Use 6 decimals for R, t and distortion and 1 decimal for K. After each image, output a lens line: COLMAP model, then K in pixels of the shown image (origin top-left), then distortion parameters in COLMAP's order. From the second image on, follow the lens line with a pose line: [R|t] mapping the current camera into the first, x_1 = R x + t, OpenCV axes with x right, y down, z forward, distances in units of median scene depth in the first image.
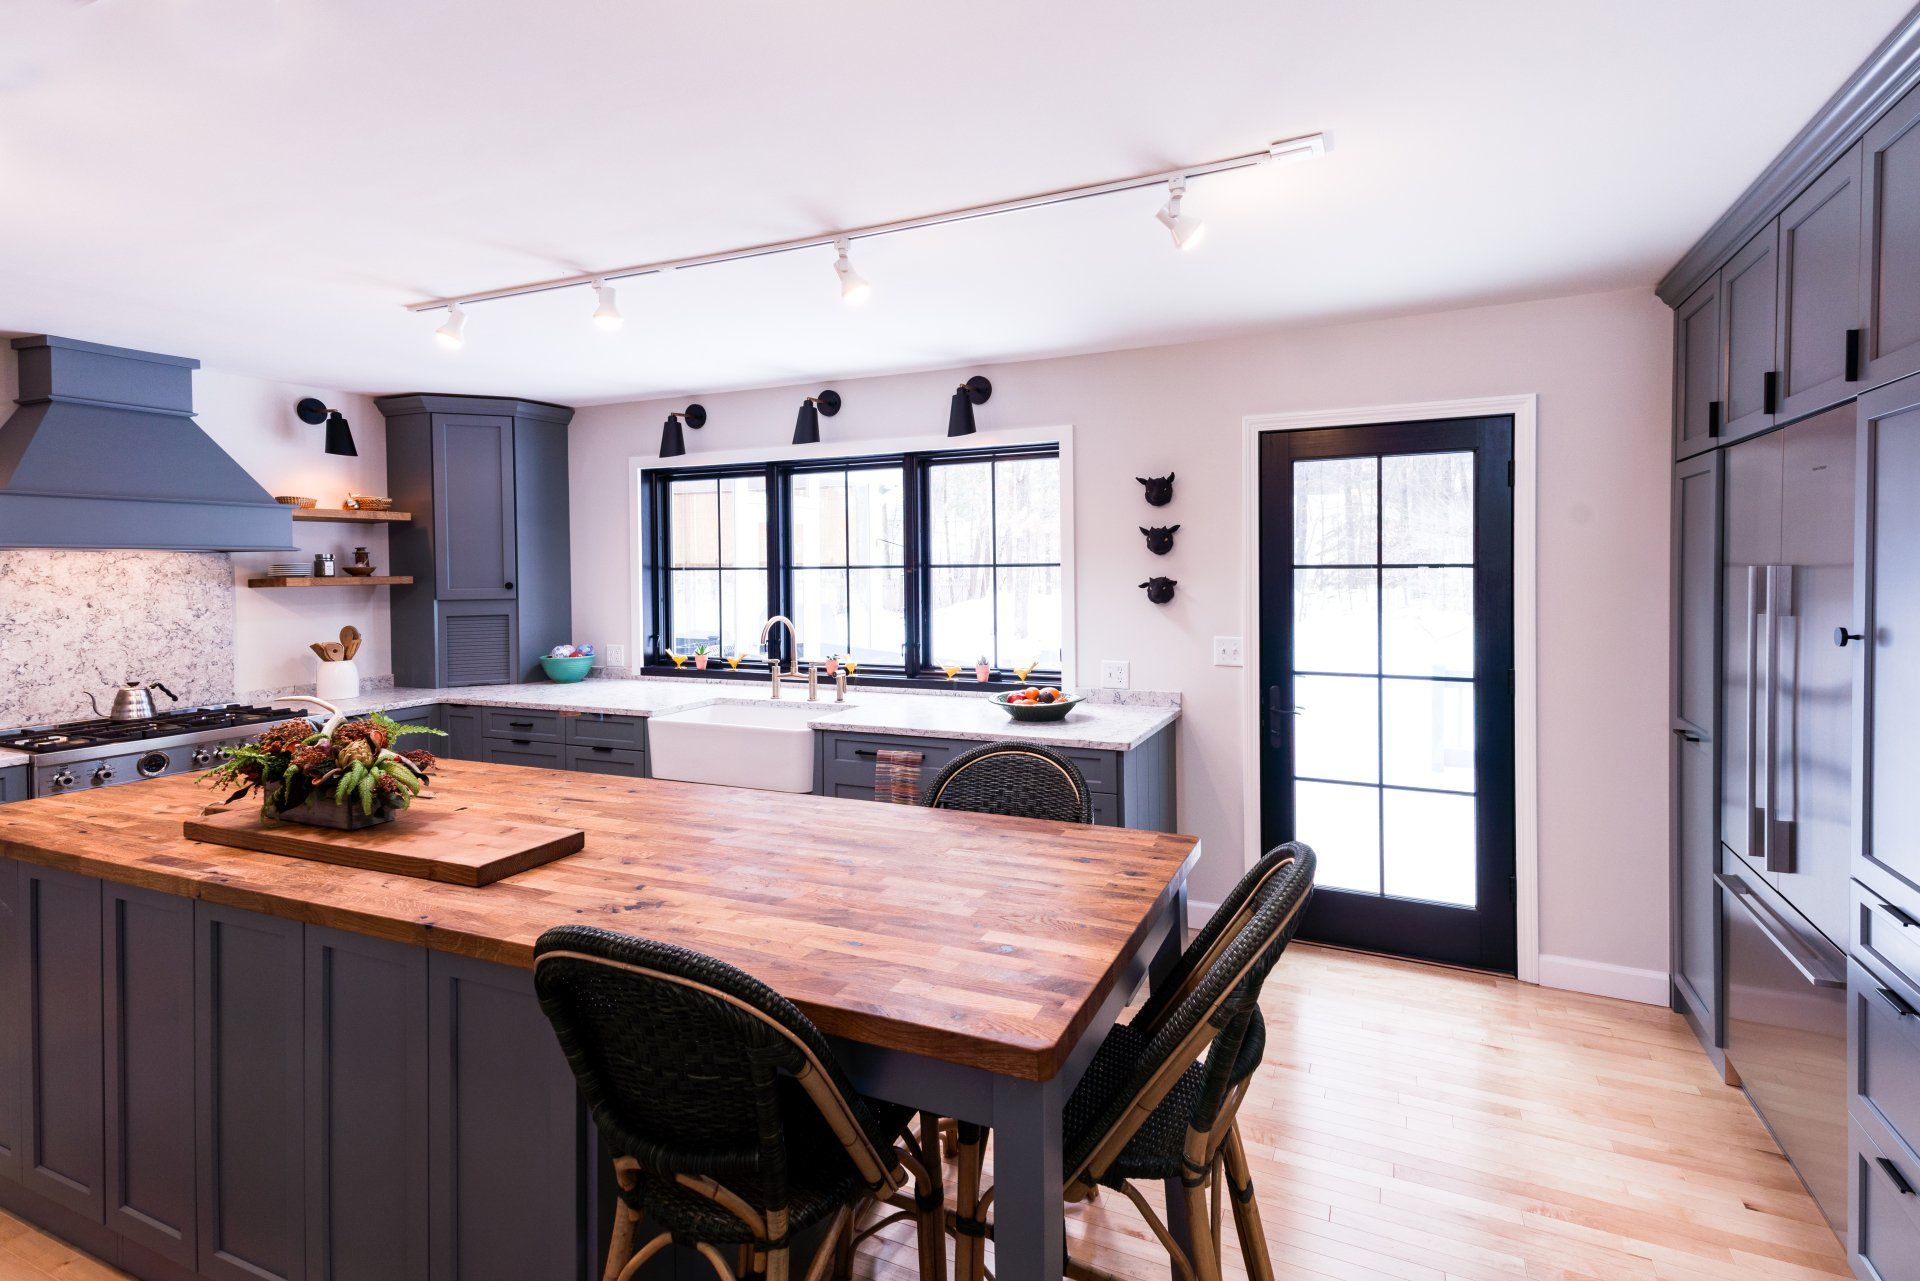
lens RADIAL K [[919.3, 0, 989.7], [0, 919.3, 583.3], [0, 0, 1]] dist [0.022872, -0.009021]
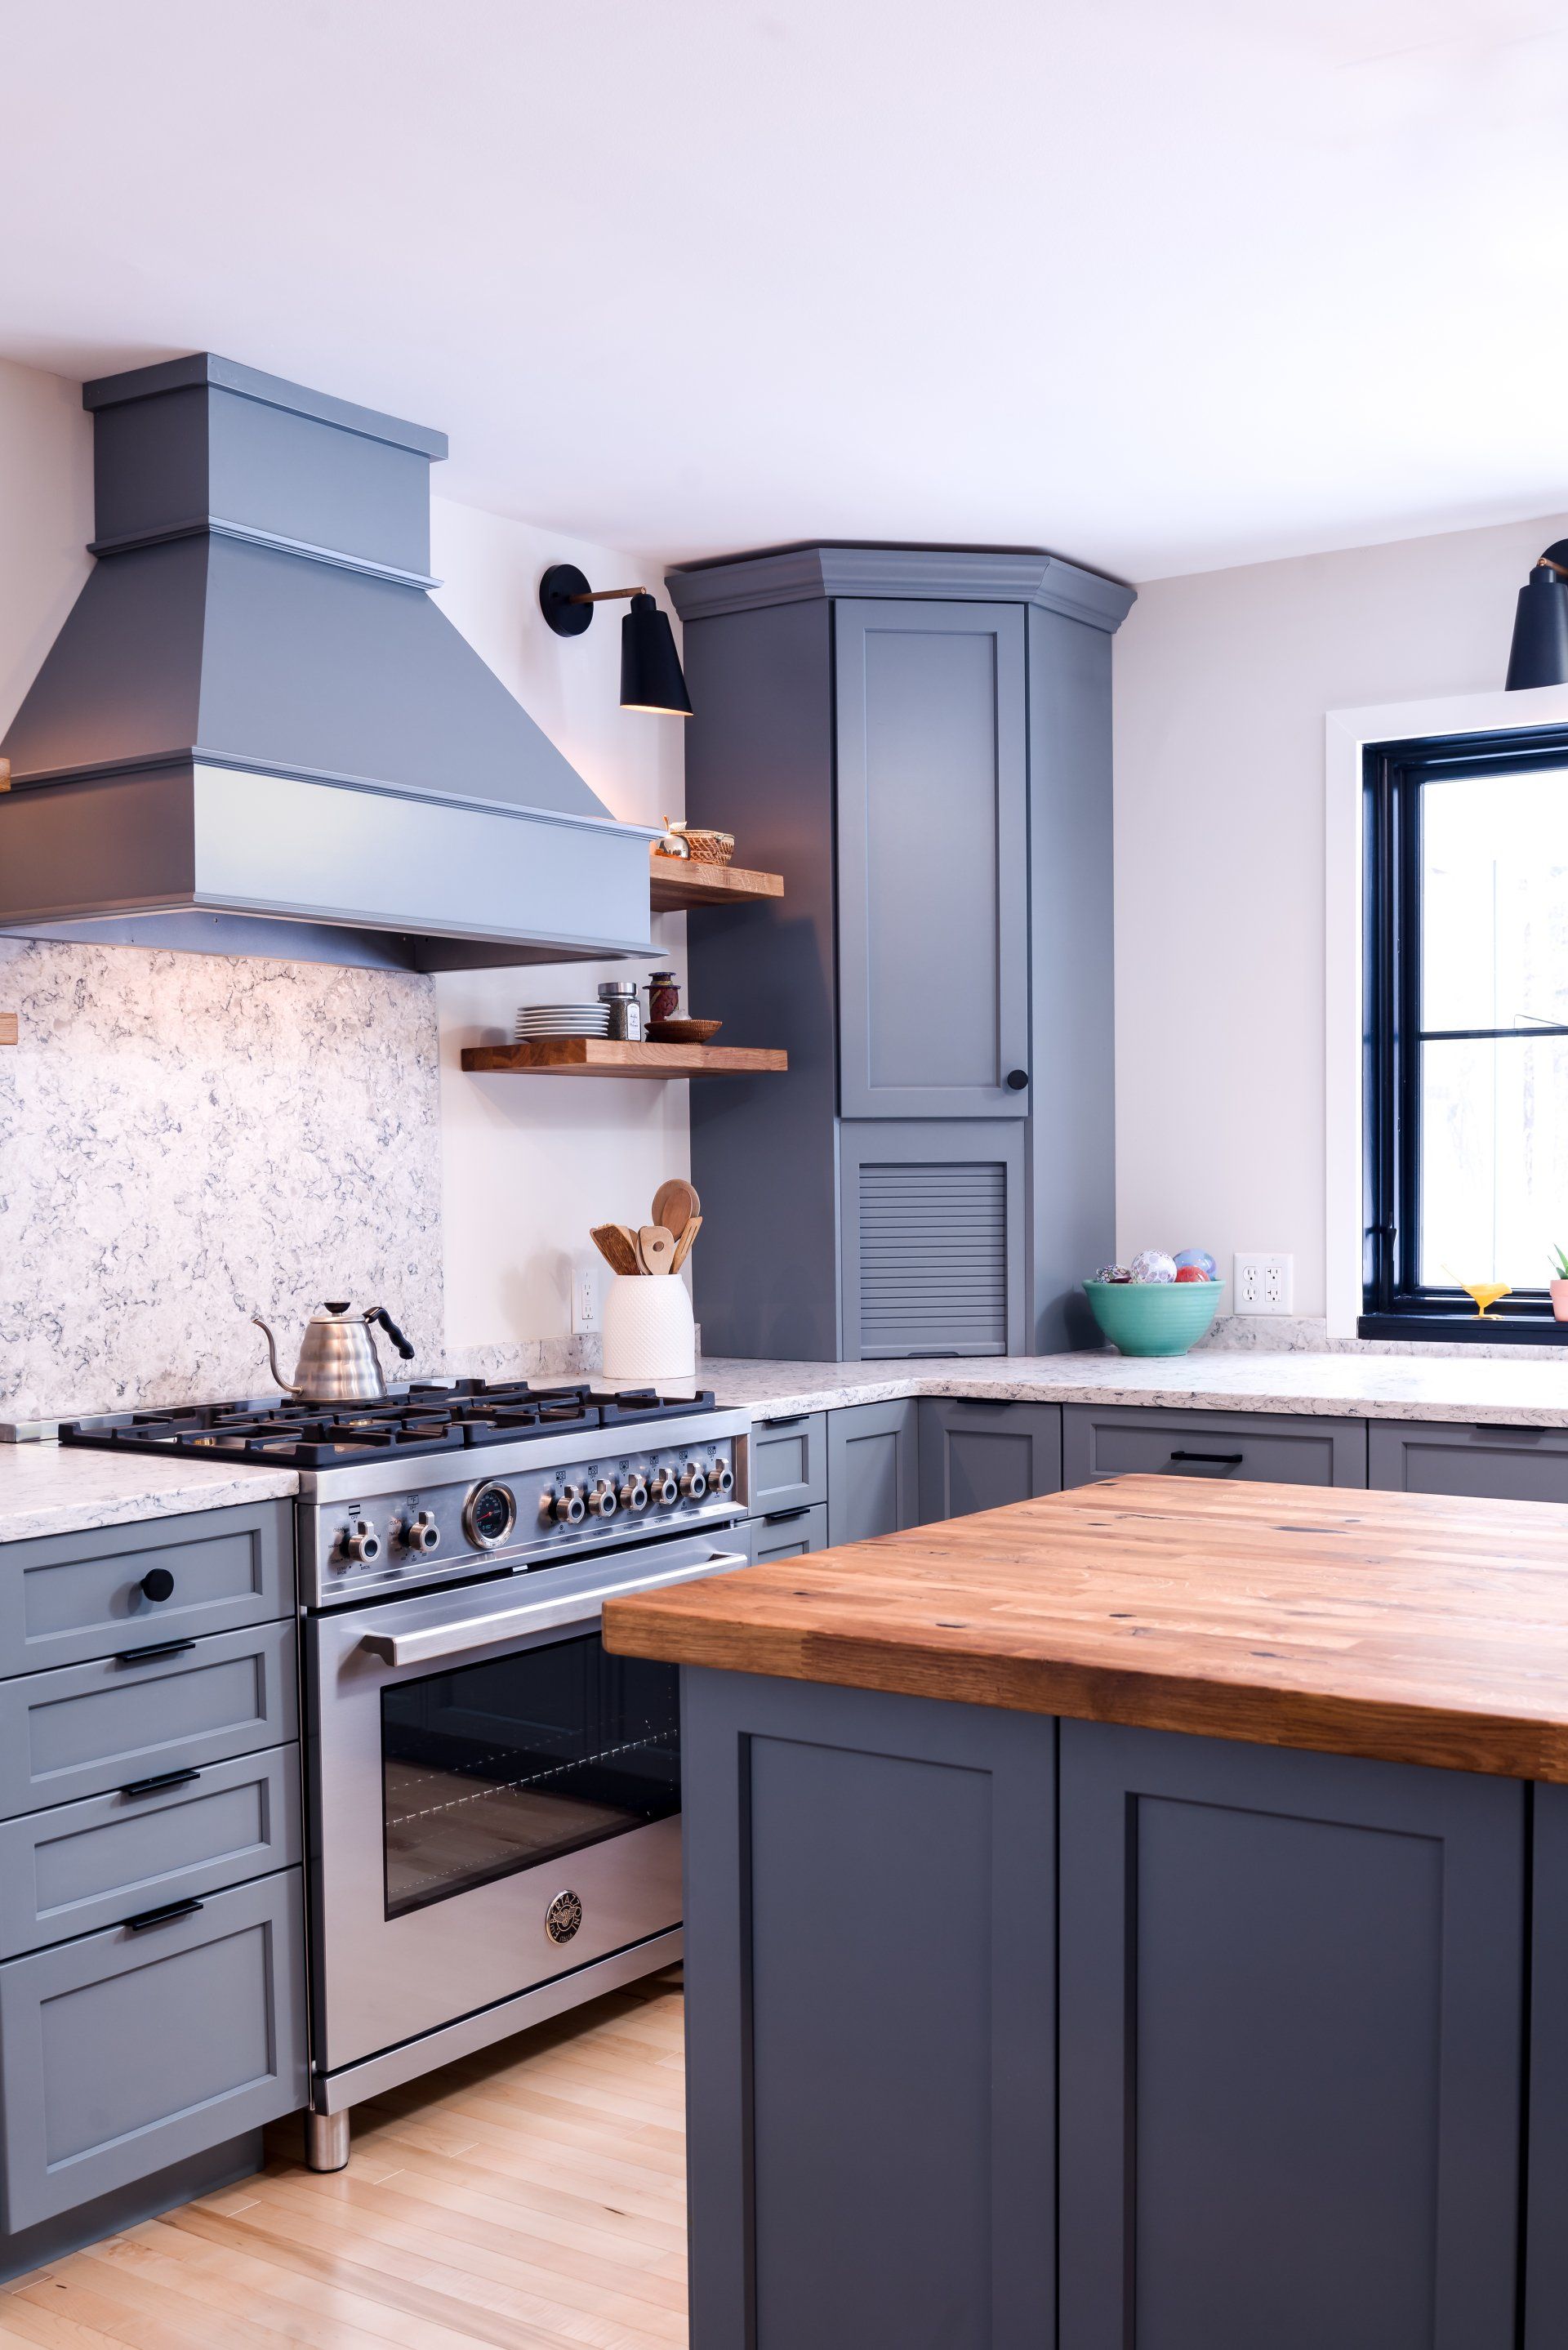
lens RADIAL K [[2359.5, 0, 786.0], [0, 2359.5, 1294.7], [0, 0, 1]] dist [-0.033785, 0.000000]
pose [[0.980663, 0.010124, -0.195443, -0.507048], [-0.002597, 0.999246, 0.038732, 0.059989], [0.195688, -0.037476, 0.979950, 0.101086]]
